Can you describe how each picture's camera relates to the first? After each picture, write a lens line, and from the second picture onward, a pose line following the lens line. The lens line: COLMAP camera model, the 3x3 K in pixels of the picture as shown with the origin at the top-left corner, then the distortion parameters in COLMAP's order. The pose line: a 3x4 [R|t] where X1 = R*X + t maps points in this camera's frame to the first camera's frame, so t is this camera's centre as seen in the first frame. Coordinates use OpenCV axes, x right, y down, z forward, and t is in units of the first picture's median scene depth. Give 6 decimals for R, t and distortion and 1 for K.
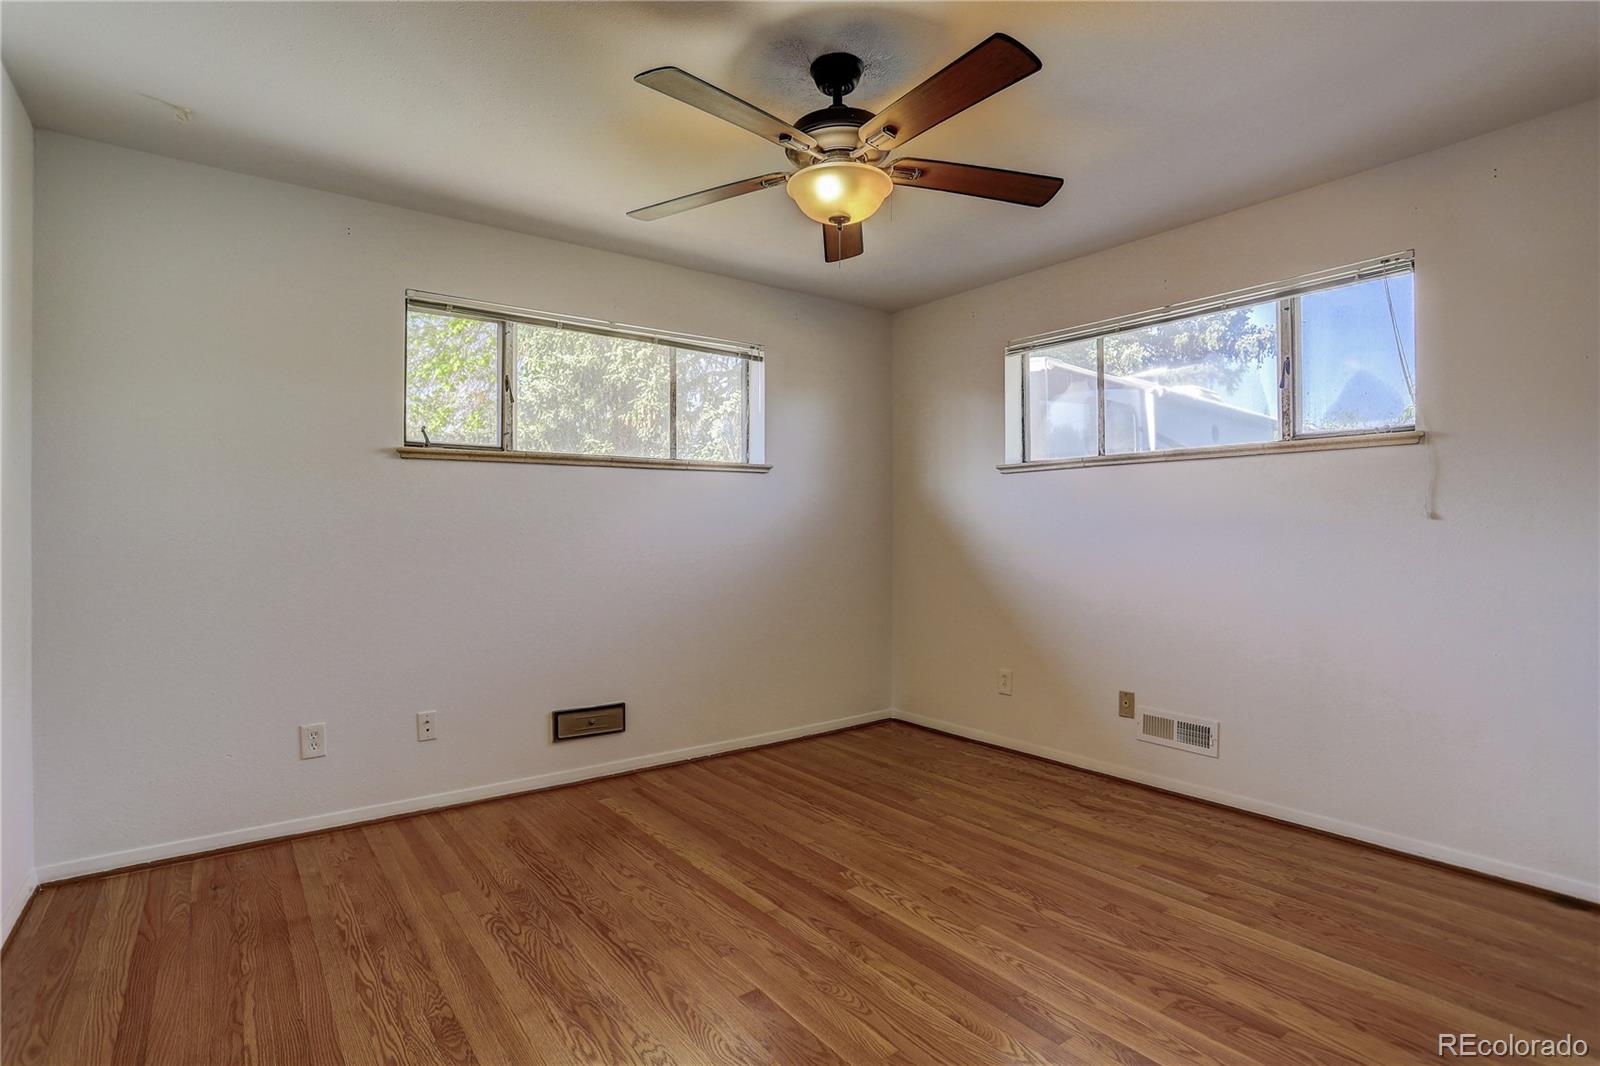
lens RADIAL K [[785.4, 0, 769.1], [0, 785.4, 530.1], [0, 0, 1]] dist [-0.047540, 0.021990]
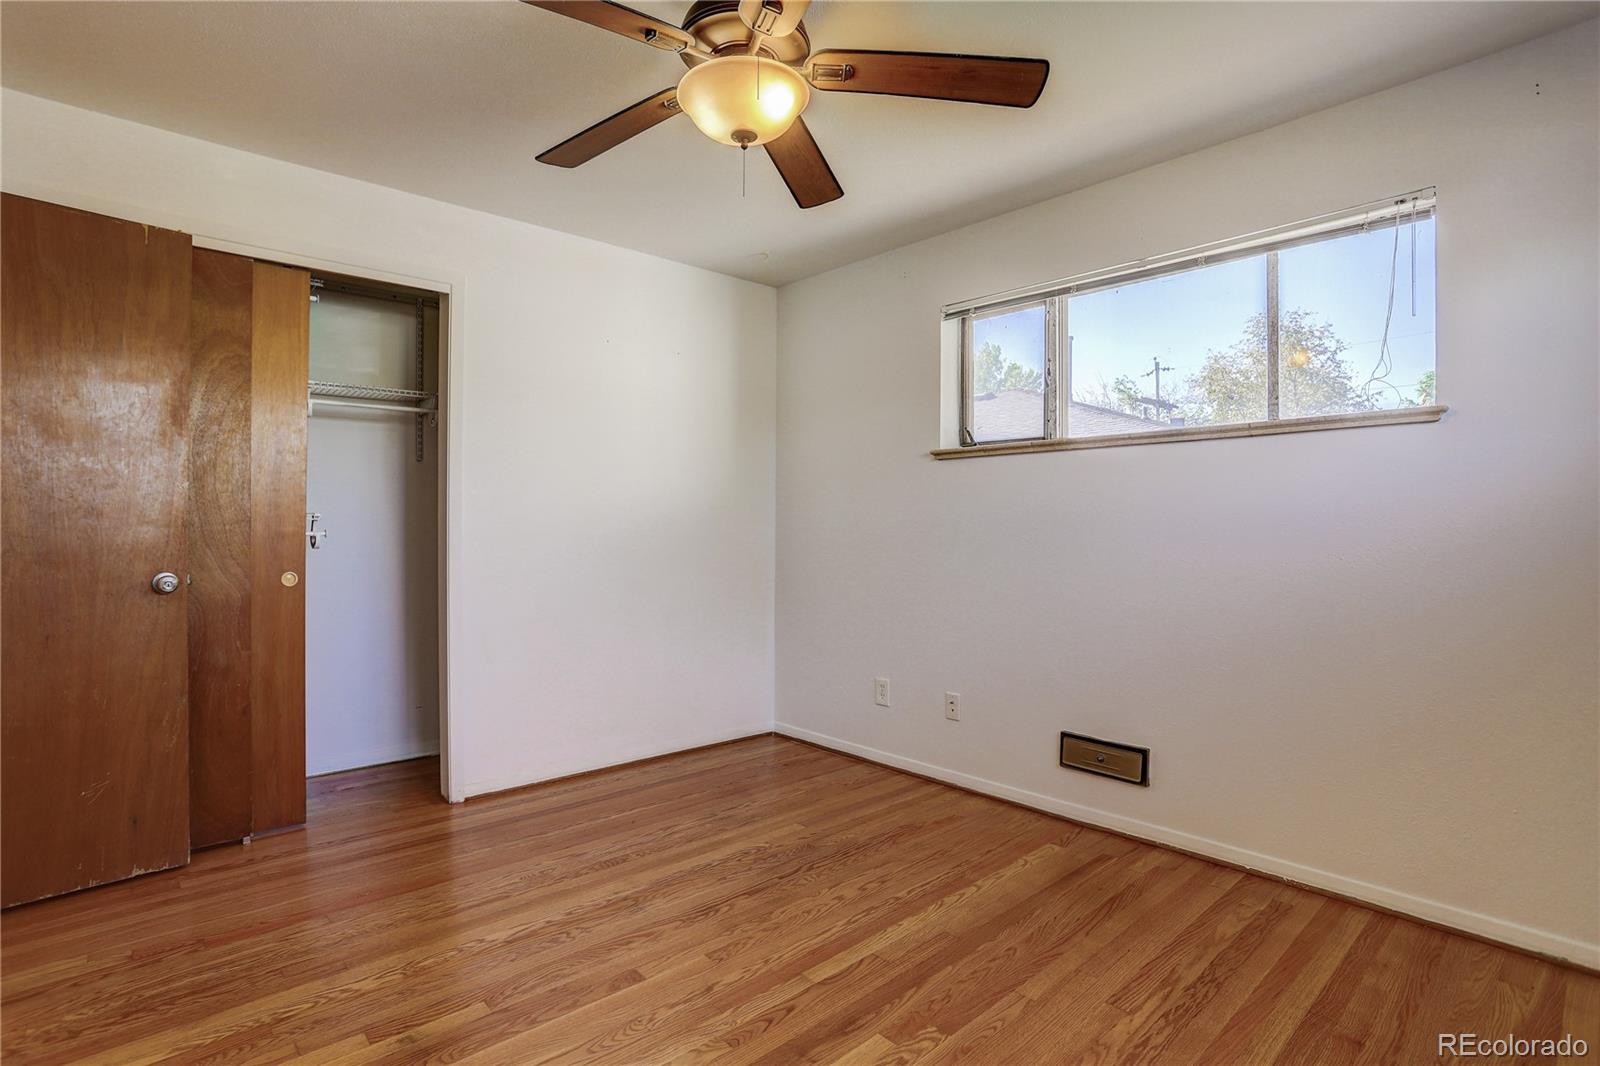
lens RADIAL K [[785.4, 0, 807.6], [0, 785.4, 533.3], [0, 0, 1]] dist [-0.047540, 0.021990]
pose [[0.122807, 0.009484, -0.992385, 0.668589], [-0.005275, 0.999946, 0.008903, 0.003584], [0.992417, 0.004142, 0.122850, 0.725160]]
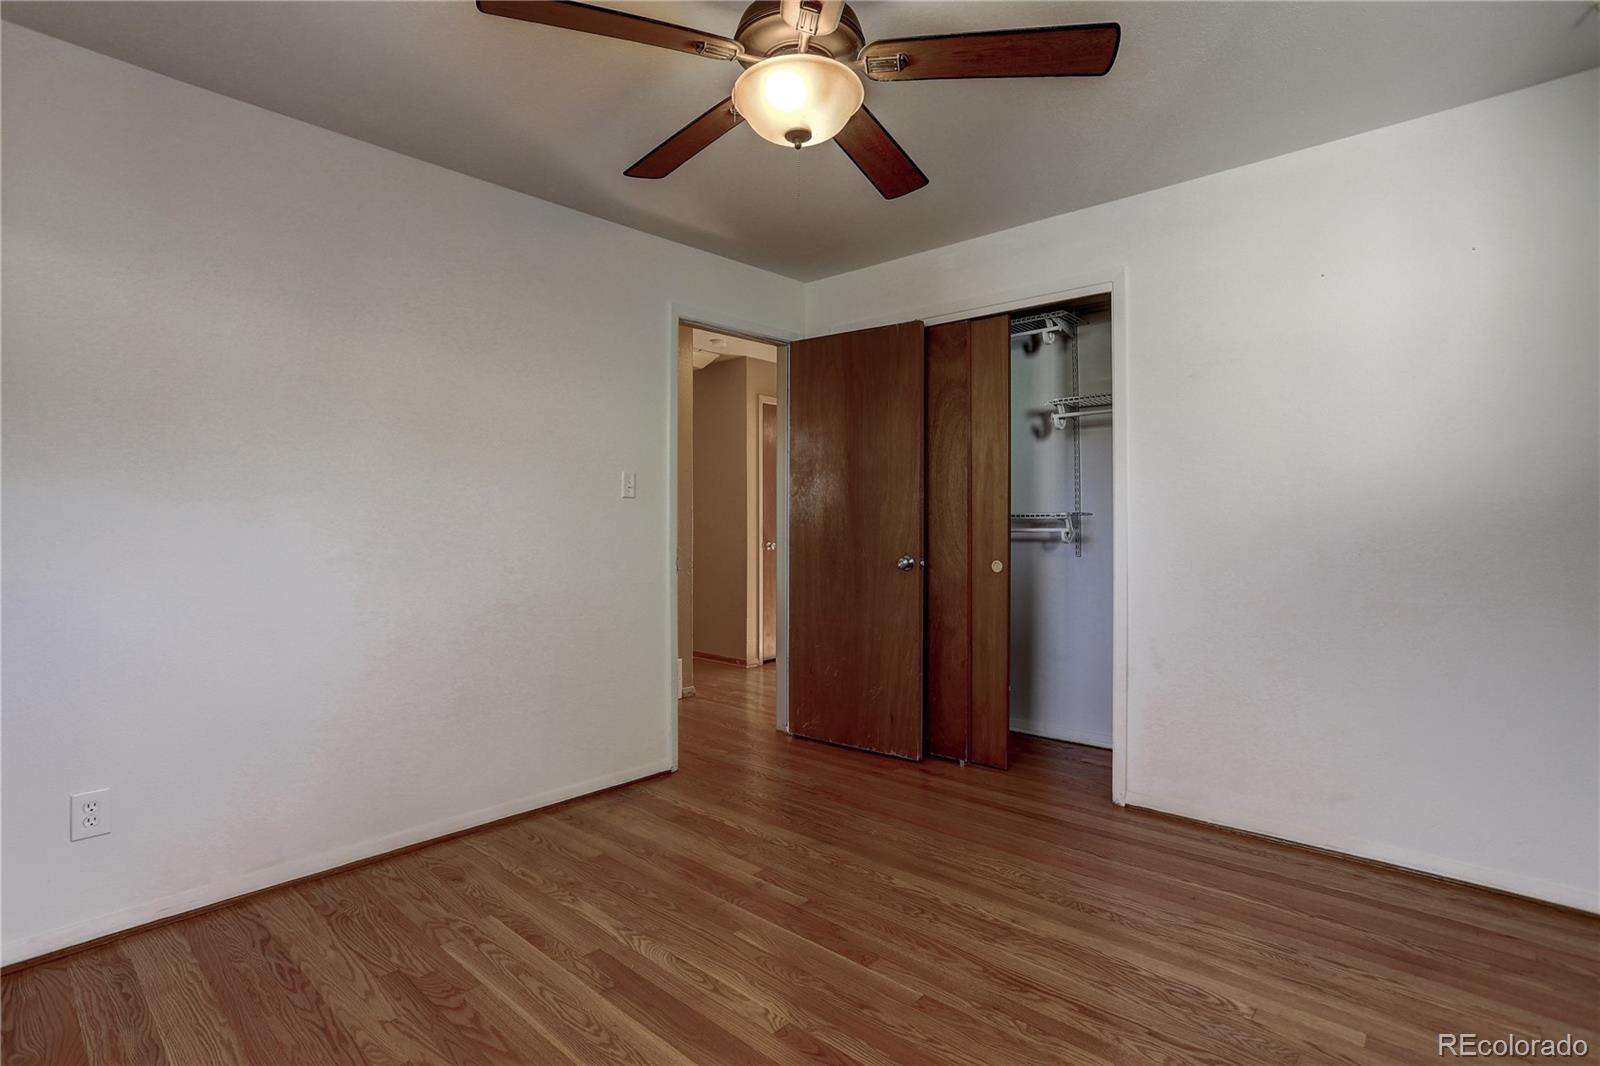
lens RADIAL K [[785.4, 0, 761.2], [0, 785.4, 501.4], [0, 0, 1]] dist [-0.047540, 0.021990]
pose [[-0.982517, 0.001249, -0.186170, 0.208549], [0.006183, 0.999645, -0.025923, 0.001881], [0.186071, -0.026621, -0.982176, 1.337104]]
